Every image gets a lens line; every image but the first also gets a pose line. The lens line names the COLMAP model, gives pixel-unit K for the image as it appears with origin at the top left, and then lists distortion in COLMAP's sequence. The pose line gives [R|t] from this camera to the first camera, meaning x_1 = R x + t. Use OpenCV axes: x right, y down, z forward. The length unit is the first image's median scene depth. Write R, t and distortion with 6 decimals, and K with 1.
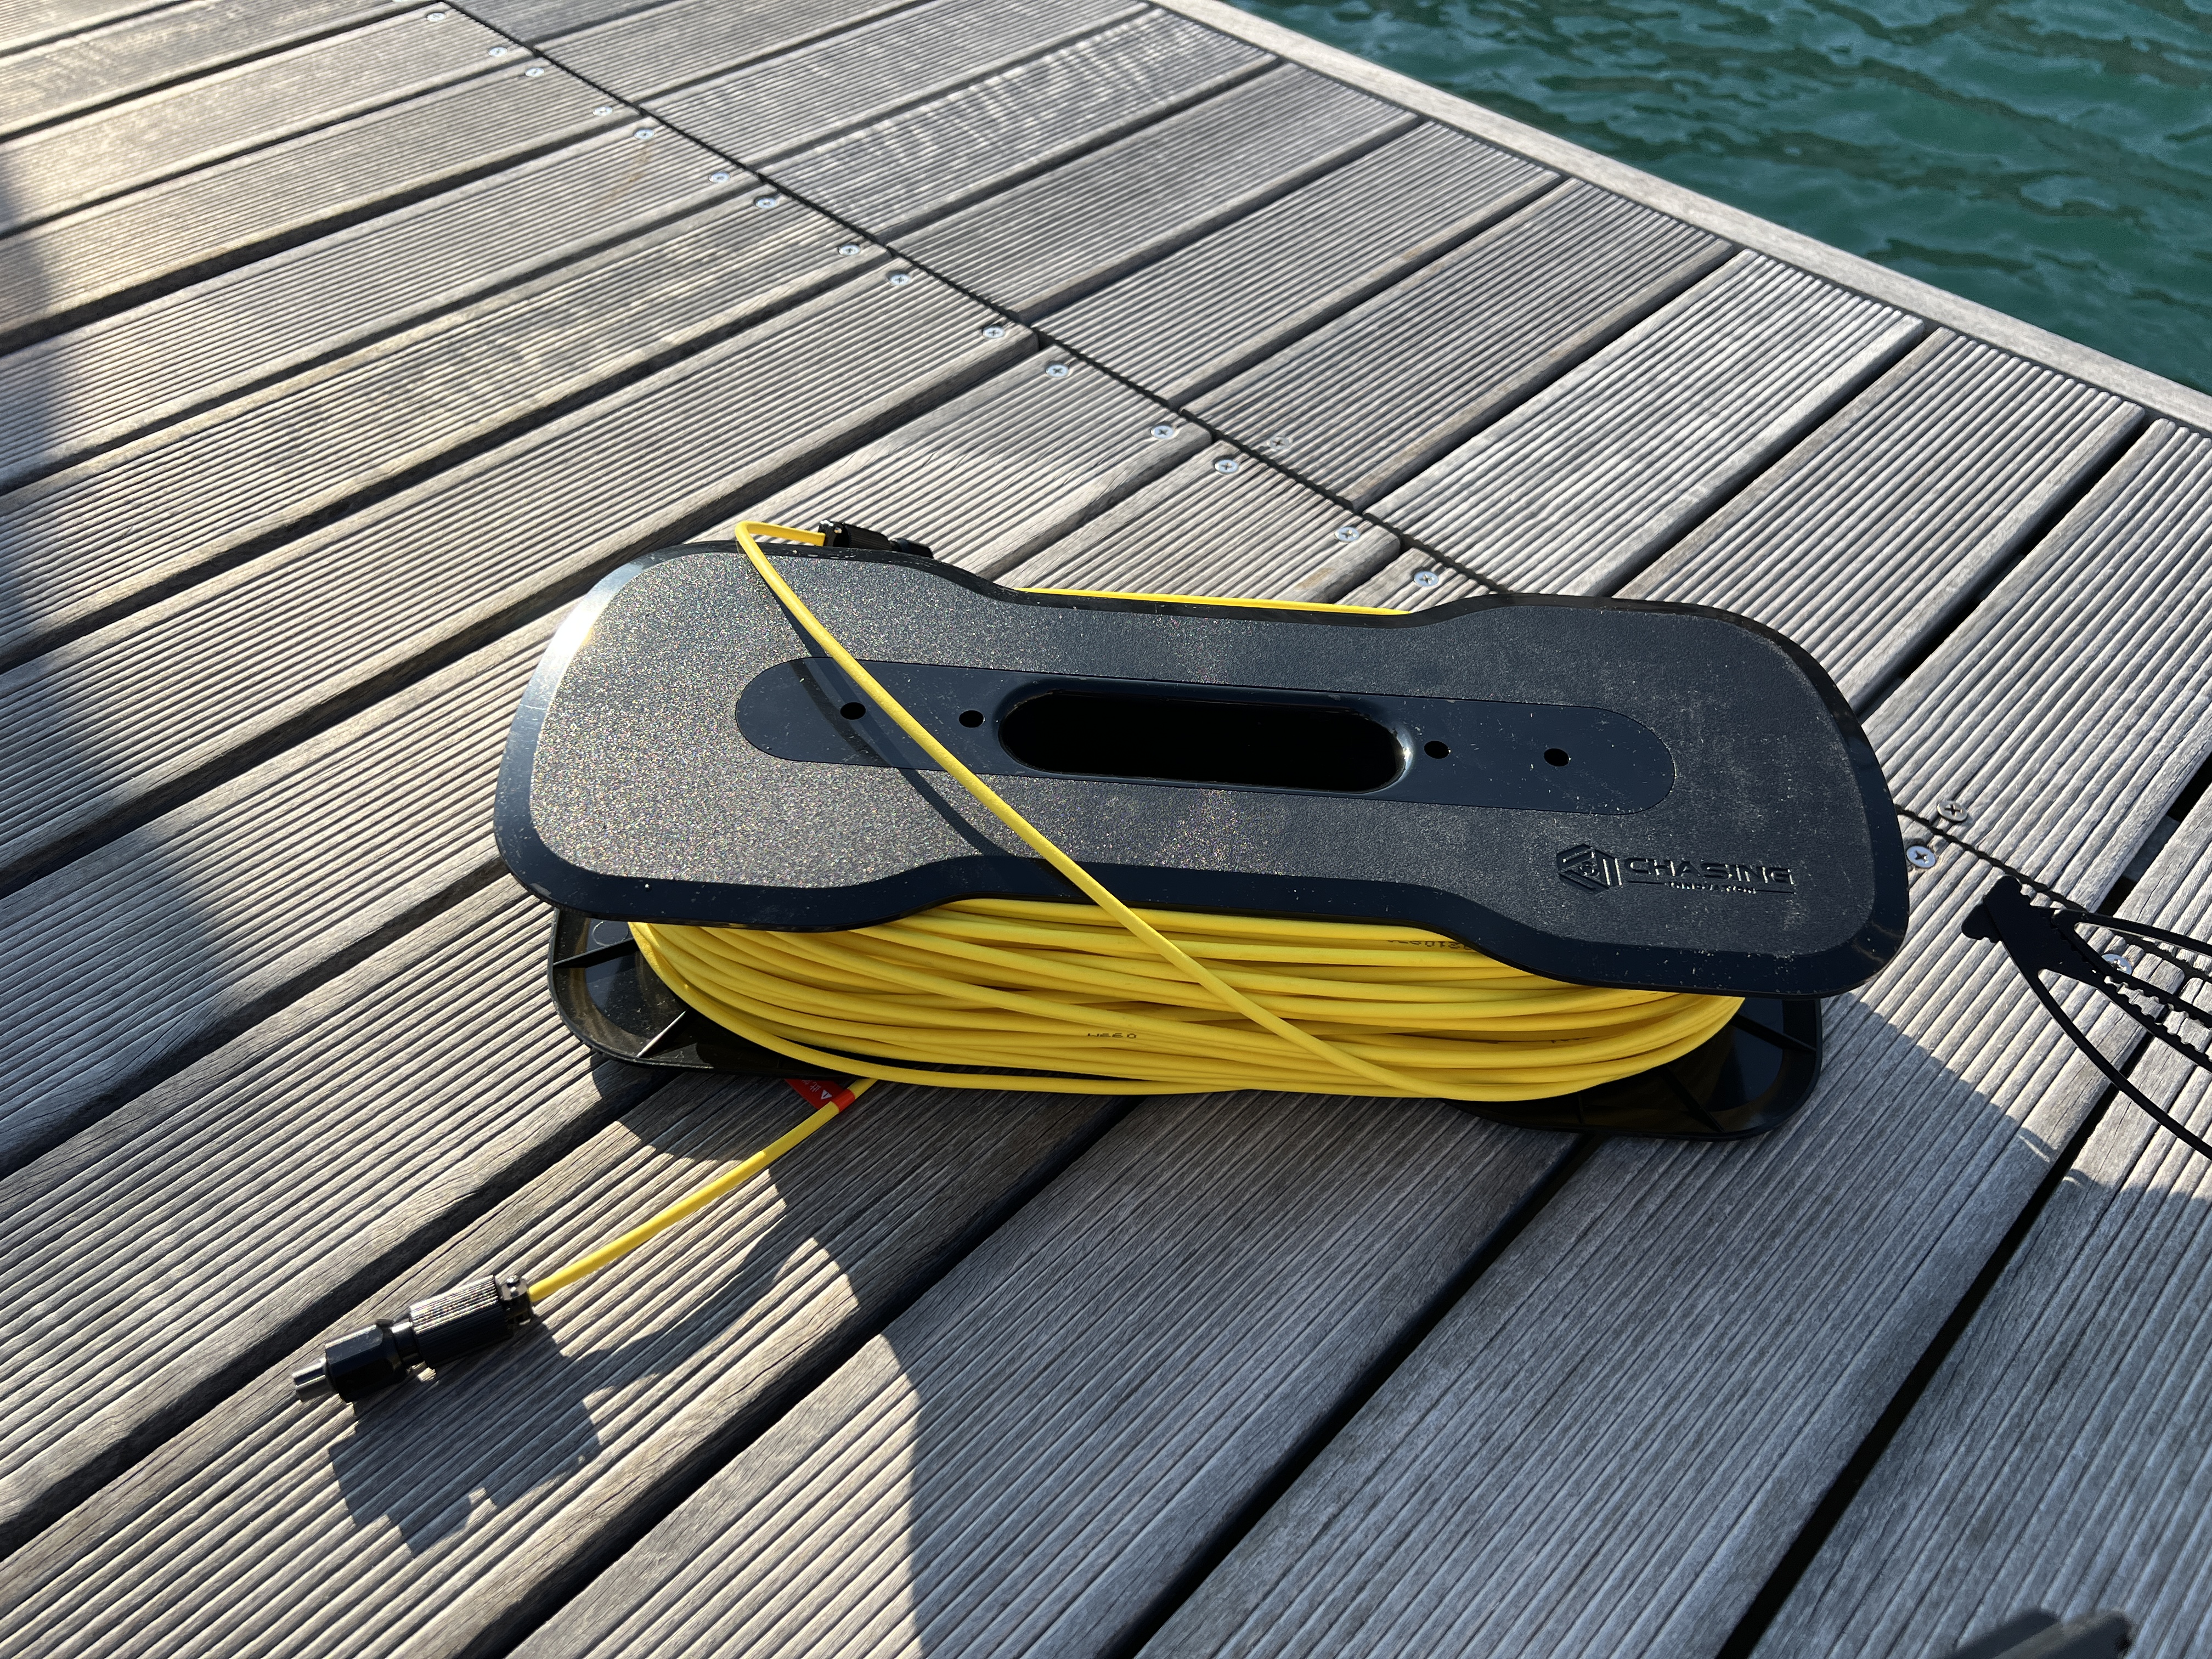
lens RADIAL K [[1669.5, 0, 1106.0], [0, 1669.5, 829.5], [0, 0, 1]] dist [0.046095, -0.067688]
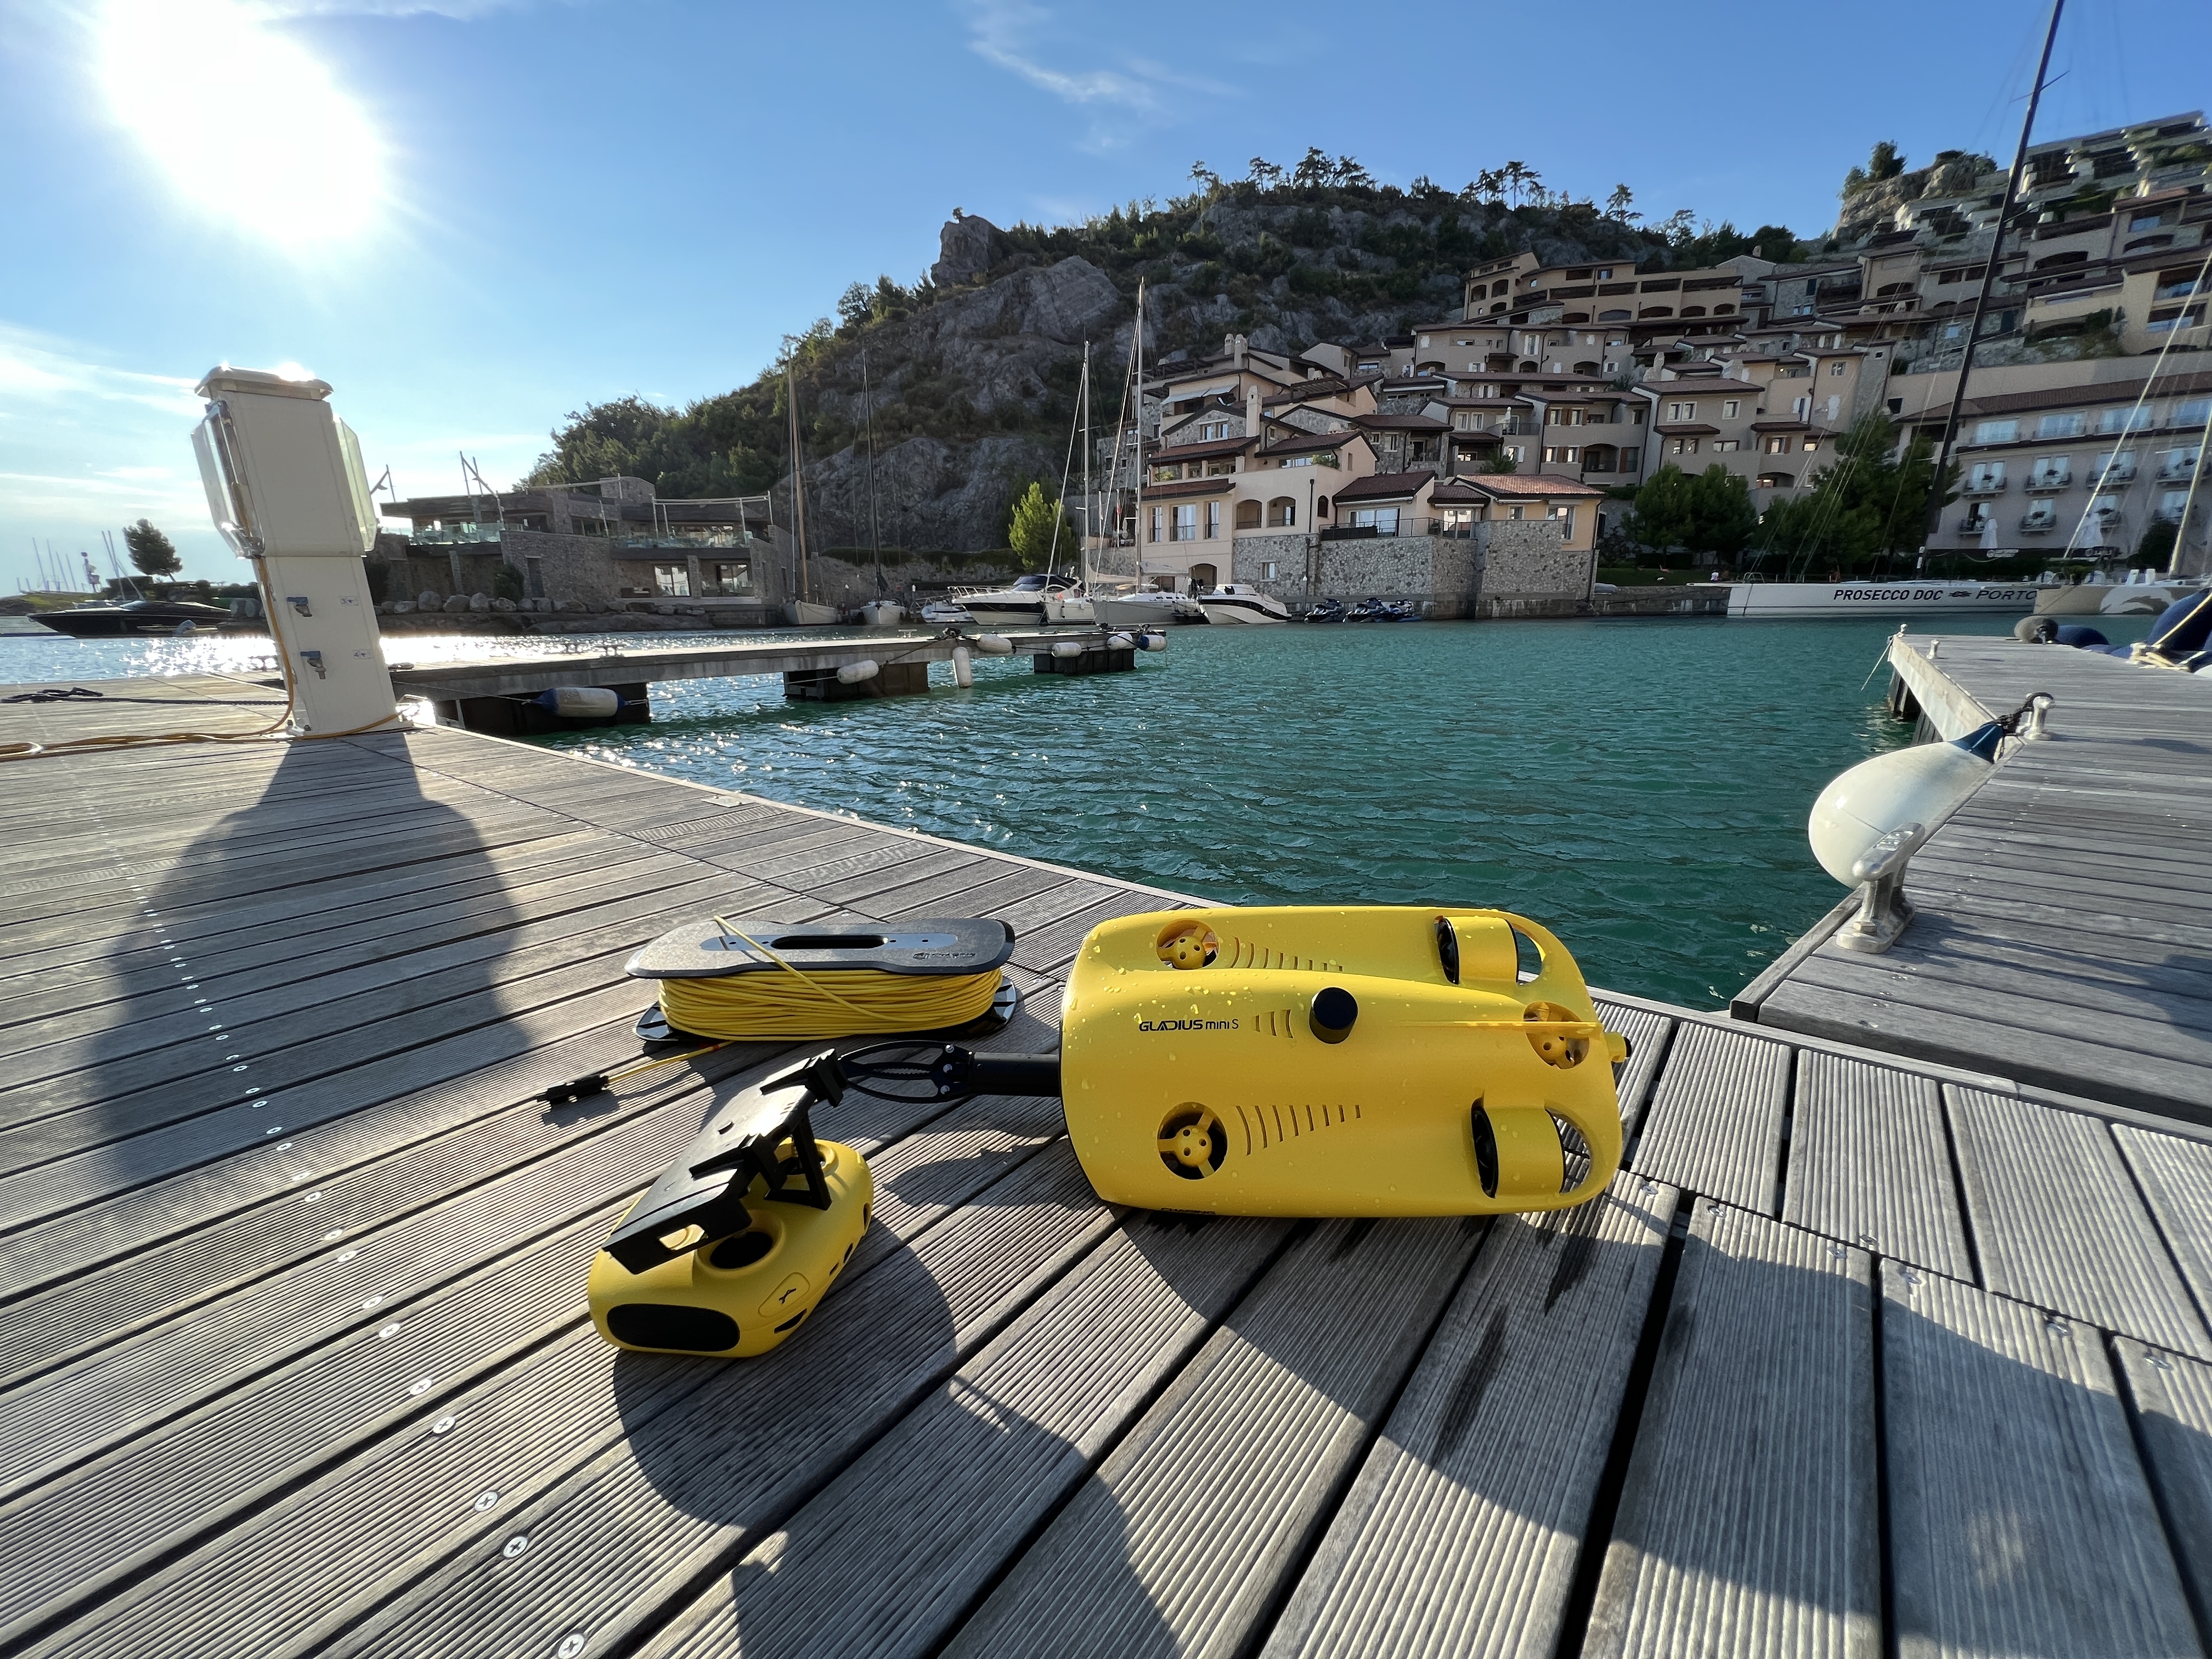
lens RADIAL K [[887.5, 0, 1100.3], [0, 887.5, 823.6], [0, 0, 1]] dist [-0.002300, 0.000781]
pose [[0.995122, -0.060008, 0.078304, 0.321736], [0.093195, 0.832170, -0.546632, 0.530194], [-0.032360, 0.551263, 0.833704, -0.497186]]
